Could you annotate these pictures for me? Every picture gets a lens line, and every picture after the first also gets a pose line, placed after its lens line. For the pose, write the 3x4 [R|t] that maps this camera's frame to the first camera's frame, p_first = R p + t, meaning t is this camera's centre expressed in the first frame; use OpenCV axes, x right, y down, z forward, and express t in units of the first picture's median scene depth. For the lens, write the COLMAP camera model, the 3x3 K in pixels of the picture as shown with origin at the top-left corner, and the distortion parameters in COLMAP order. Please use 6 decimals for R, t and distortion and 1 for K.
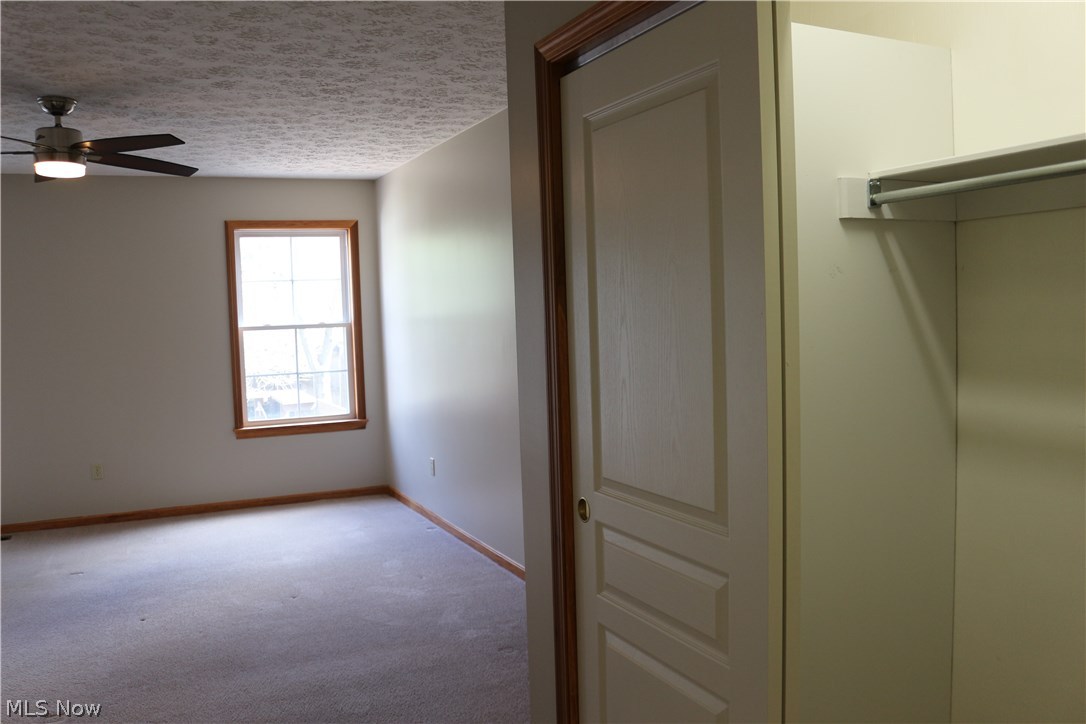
lens RADIAL K [[913.4, 0, 553.2], [0, 913.4, 379.8], [0, 0, 1]] dist [-0.158889, 0.133419]
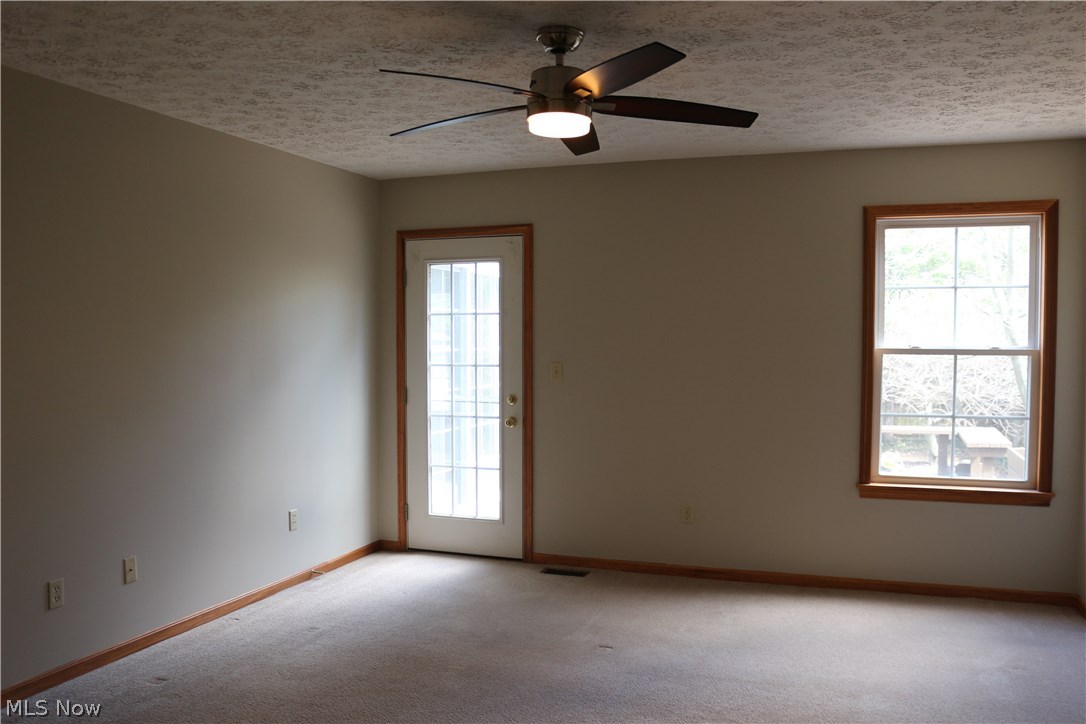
lens RADIAL K [[941.0, 0, 540.1], [0, 941.0, 380.6], [0, 0, 1]] dist [-0.135528, 0.118258]
pose [[0.710898, 0.063358, -0.700436, -0.007507], [-0.077621, 0.996918, 0.011395, -0.022126], [0.698999, 0.046268, 0.713625, 0.294076]]
